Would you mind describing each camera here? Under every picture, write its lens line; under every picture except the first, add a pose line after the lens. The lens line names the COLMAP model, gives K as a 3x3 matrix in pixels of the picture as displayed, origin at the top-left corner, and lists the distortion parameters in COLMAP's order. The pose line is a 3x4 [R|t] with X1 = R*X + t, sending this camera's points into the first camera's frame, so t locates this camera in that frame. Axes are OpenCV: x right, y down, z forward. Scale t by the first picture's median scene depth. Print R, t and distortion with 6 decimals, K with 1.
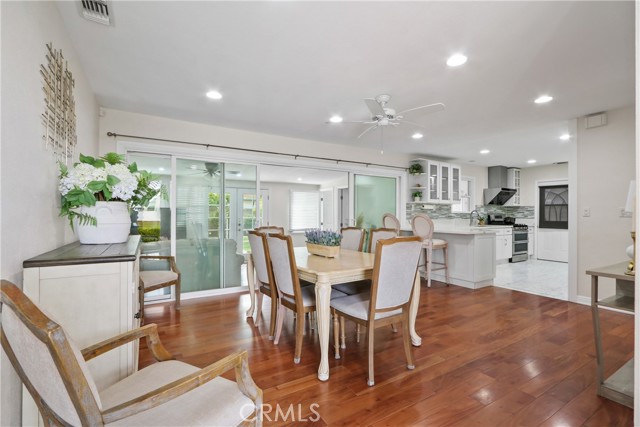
lens RADIAL K [[303.8, 0, 314.7], [0, 303.8, 214.9], [0, 0, 1]] dist [-0.023916, 0.000804]
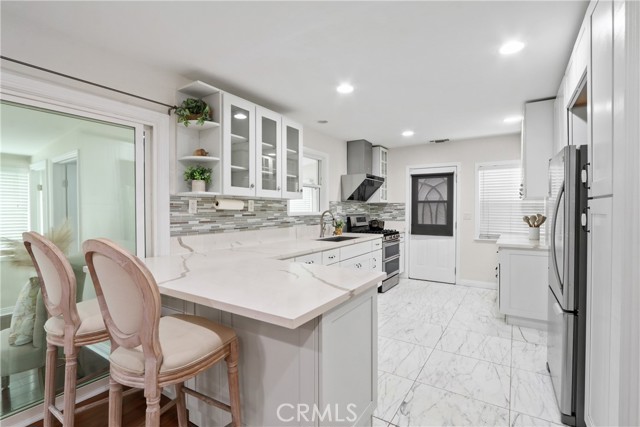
lens RADIAL K [[303.8, 0, 322.1], [0, 303.8, 214.5], [0, 0, 1]] dist [-0.023916, 0.000804]
pose [[0.896280, -0.013157, 0.443293, 0.254514], [0.006054, 0.999830, 0.017434, -0.016673], [-0.443447, -0.012942, 0.896207, 0.468543]]
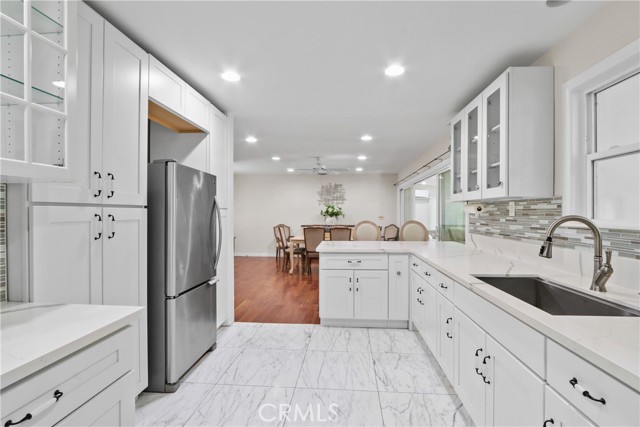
lens RADIAL K [[303.8, 0, 323.3], [0, 303.8, 212.4], [0, 0, 1]] dist [-0.023916, 0.000804]
pose [[-0.586238, -0.006528, -0.810113, 0.747857], [-0.001190, 0.999973, -0.007196, -0.015301], [0.810138, -0.003255, -0.586230, 0.918447]]
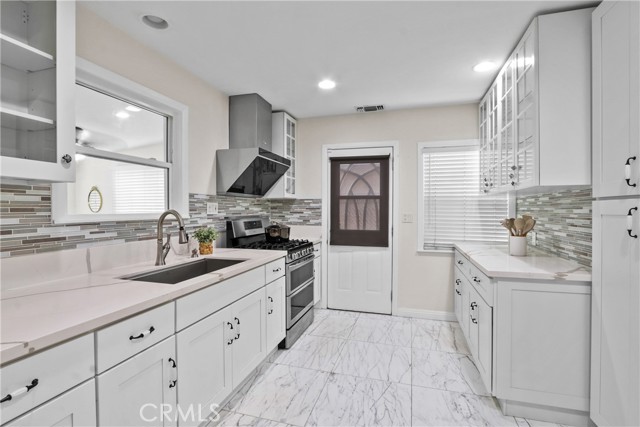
lens RADIAL K [[303.8, 0, 317.8], [0, 303.8, 212.2], [0, 0, 1]] dist [-0.023916, 0.000804]
pose [[0.746773, -0.012531, 0.664960, 0.421578], [0.004708, 0.999897, 0.013555, -0.015668], [-0.665062, -0.006992, 0.746756, 0.666358]]
